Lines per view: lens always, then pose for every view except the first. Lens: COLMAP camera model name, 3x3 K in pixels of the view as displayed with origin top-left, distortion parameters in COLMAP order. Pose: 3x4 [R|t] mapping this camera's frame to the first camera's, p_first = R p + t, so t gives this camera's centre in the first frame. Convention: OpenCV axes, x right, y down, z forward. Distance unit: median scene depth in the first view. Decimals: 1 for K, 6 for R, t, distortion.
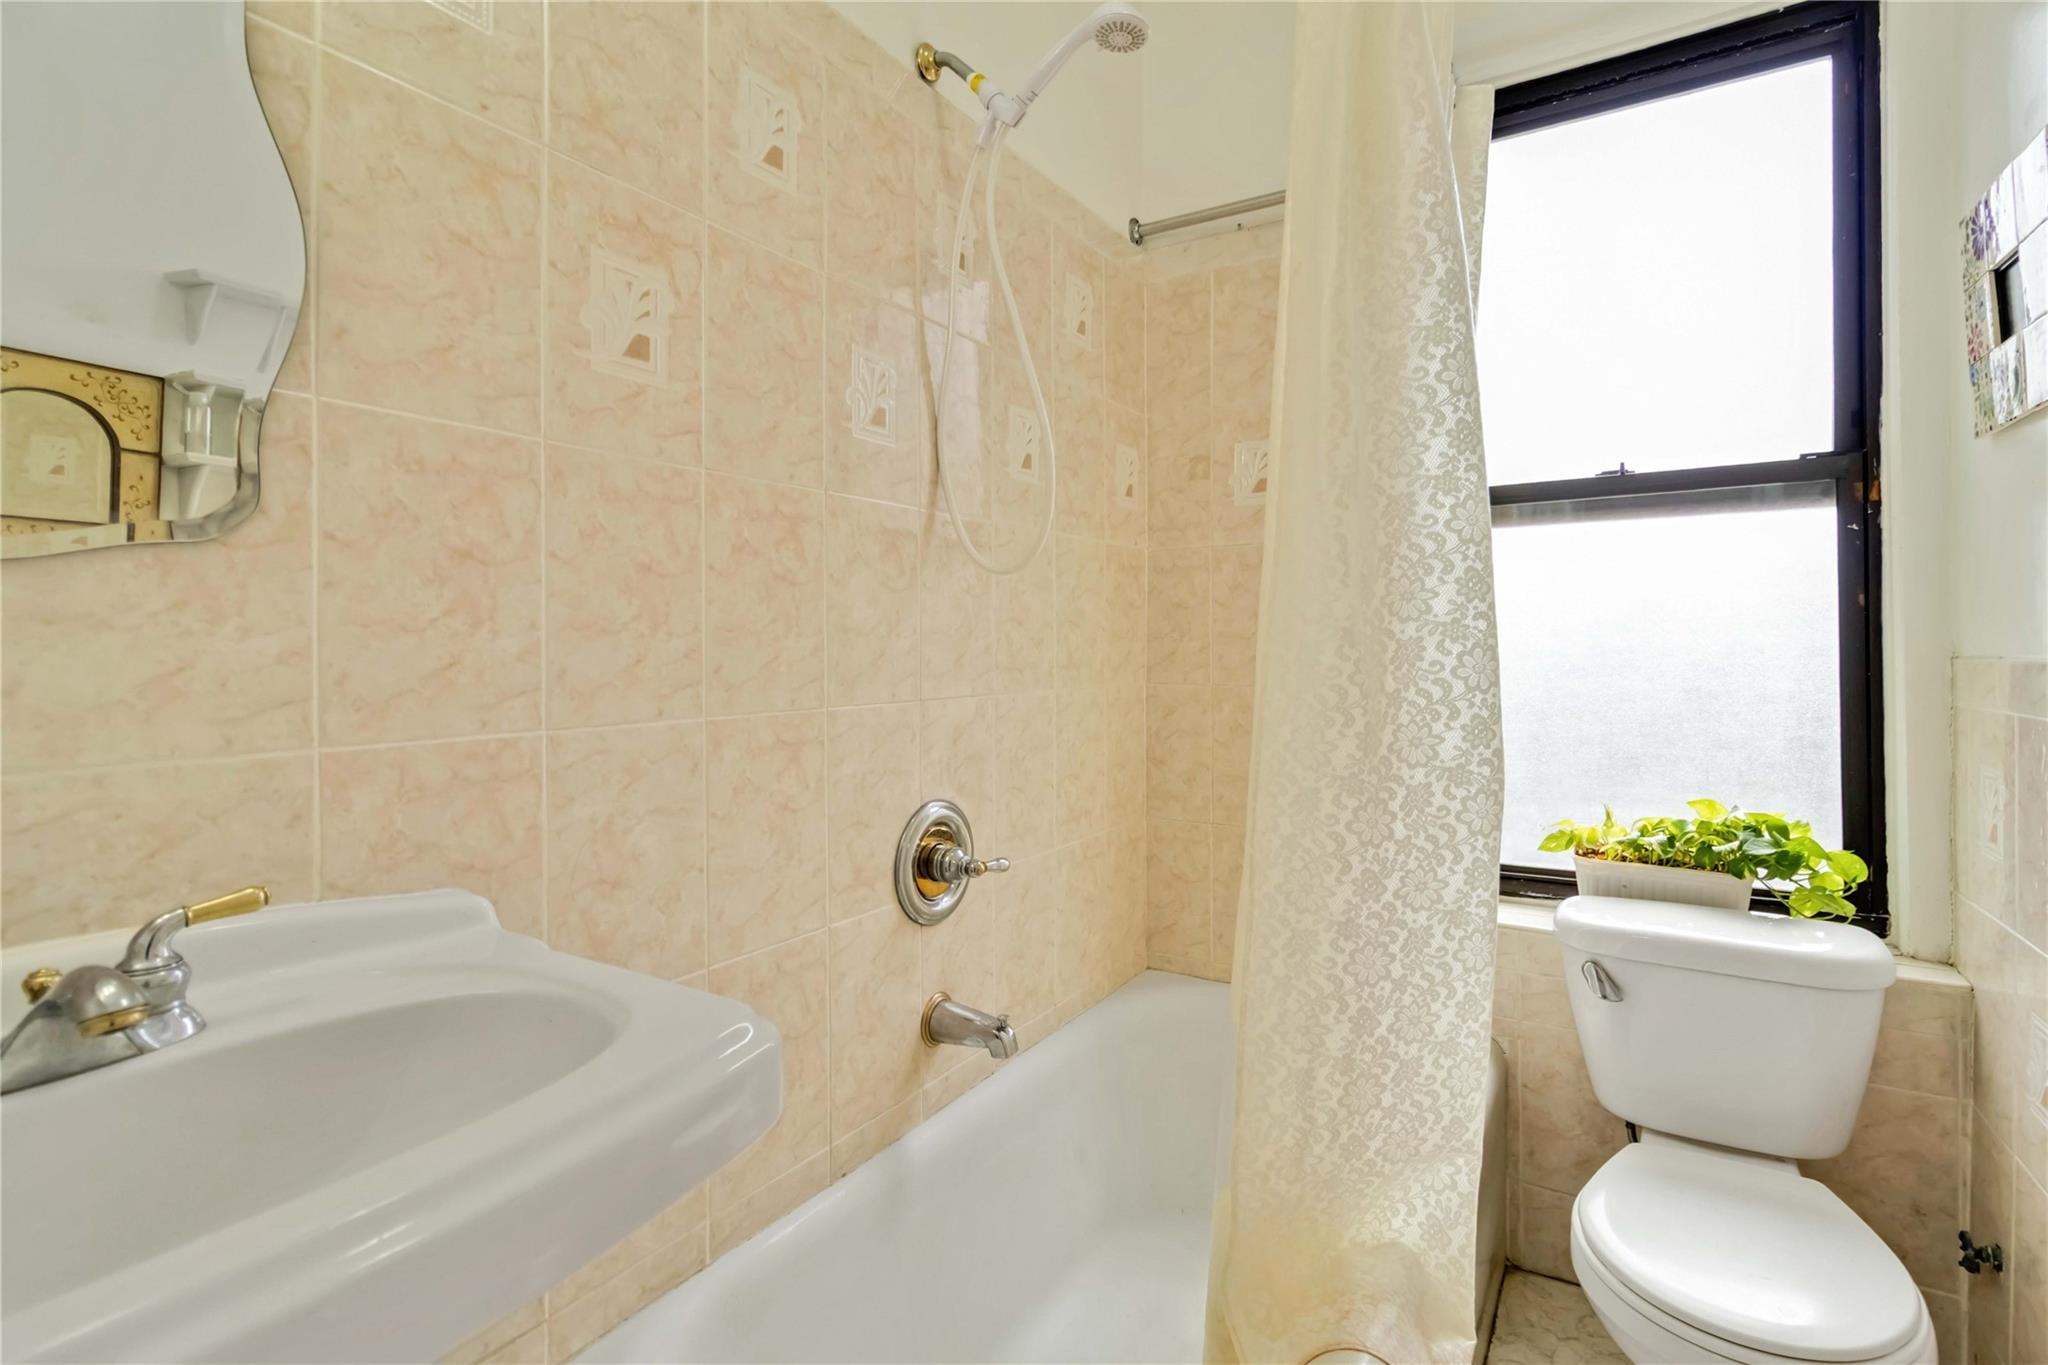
lens RADIAL K [[963.9, 0, 1054.3], [0, 963.9, 656.5], [0, 0, 1]] dist [0.004036, 0.000147]
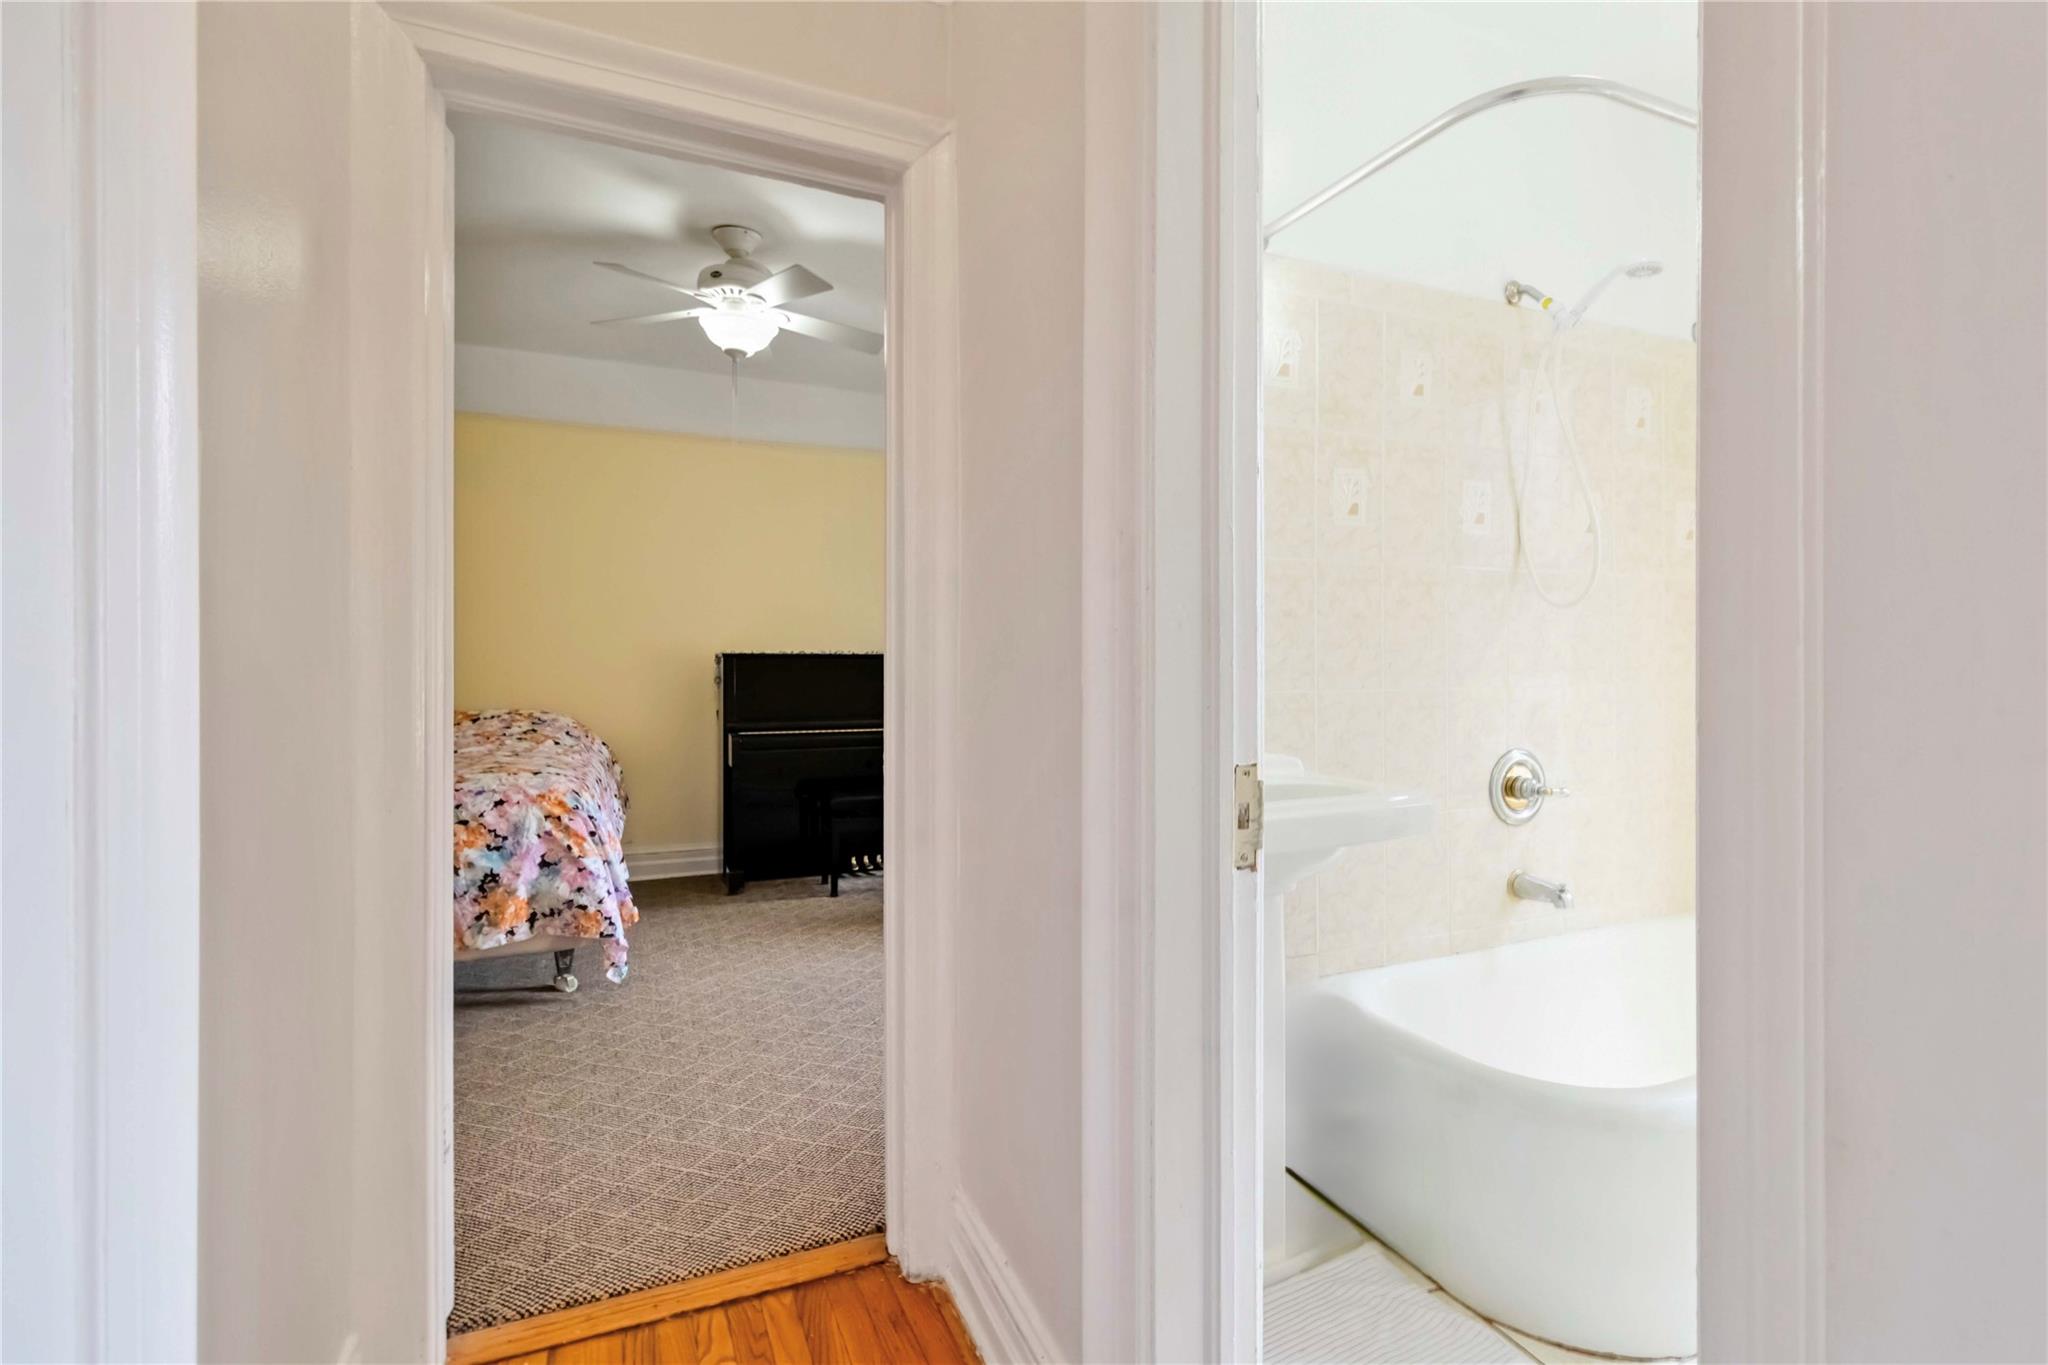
lens RADIAL K [[963.9, 0, 1054.3], [0, 963.9, 656.5], [0, 0, 1]] dist [0.004036, 0.000147]
pose [[0.819078, 0.000123, -0.573682, 0.171732], [-0.005451, 0.999957, -0.007567, 0.011960], [0.573656, 0.009325, 0.819043, -0.788361]]
